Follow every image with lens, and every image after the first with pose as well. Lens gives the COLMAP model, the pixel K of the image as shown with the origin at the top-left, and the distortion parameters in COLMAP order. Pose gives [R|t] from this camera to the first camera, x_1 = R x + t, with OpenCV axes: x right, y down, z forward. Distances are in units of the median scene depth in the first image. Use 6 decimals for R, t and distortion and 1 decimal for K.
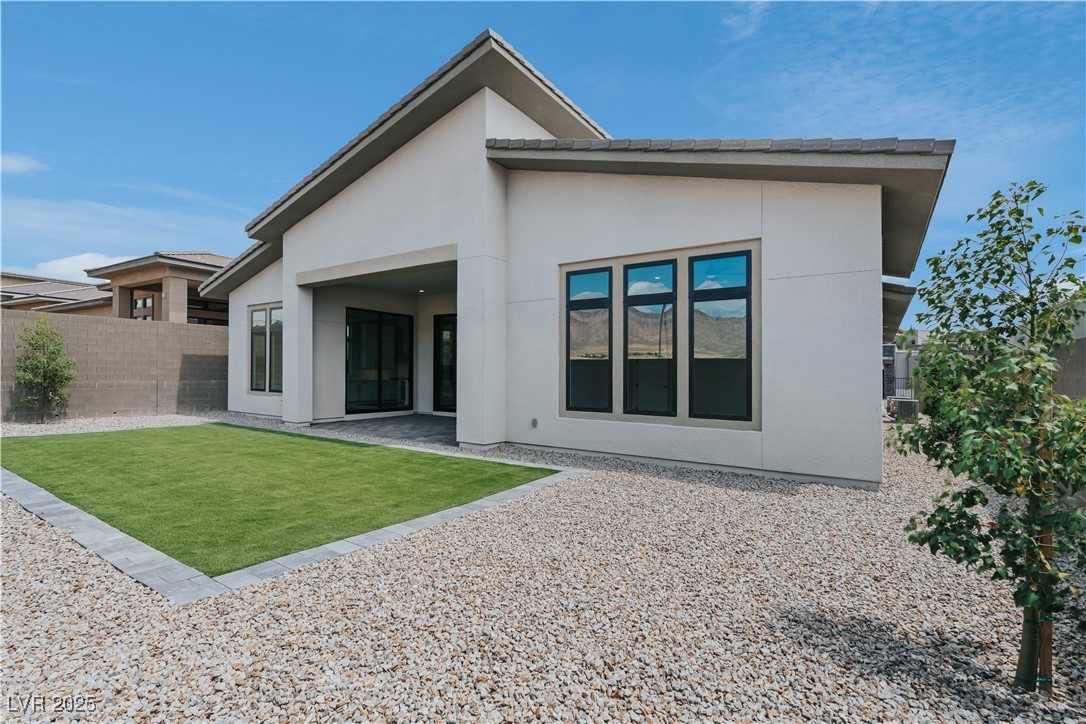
lens RADIAL K [[504.4, 0, 543.1], [0, 504.4, 369.3], [0, 0, 1]] dist [-0.008282, -0.000002]
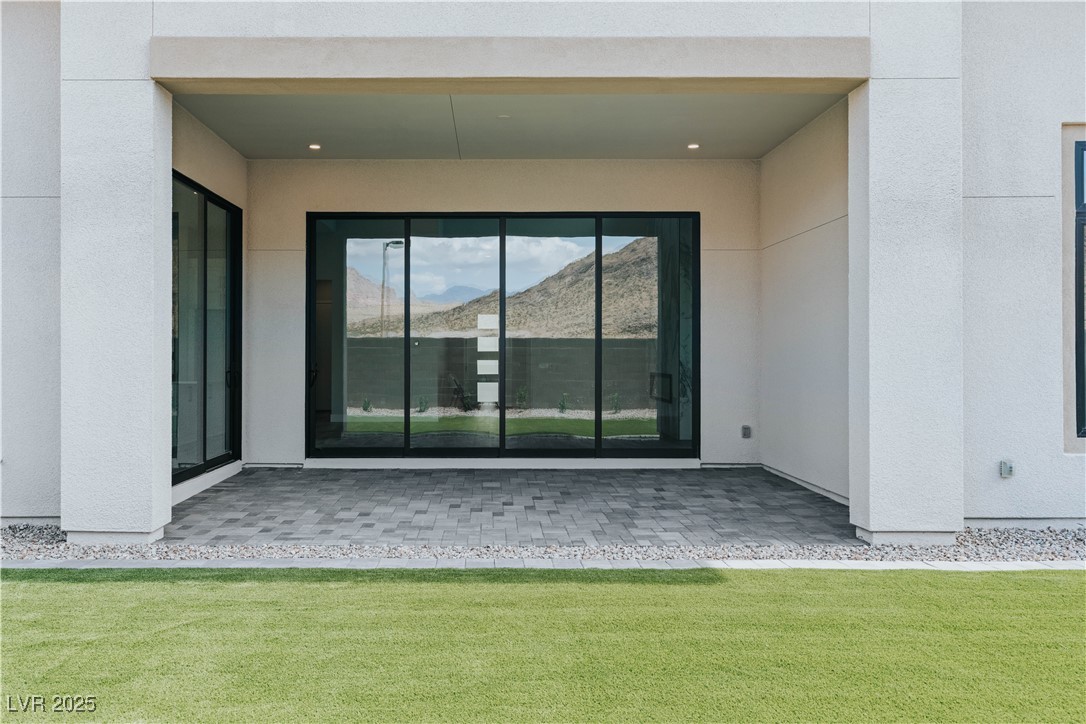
lens RADIAL K [[908.6, 0, 542.6], [0, 908.6, 355.1], [0, 0, 1]] dist [0.009384, 0.002948]
pose [[0.828036, -0.012003, 0.560547, -0.787549], [0.005981, 0.999903, 0.012577, -0.008520], [-0.560644, -0.007062, 0.828027, 0.542371]]
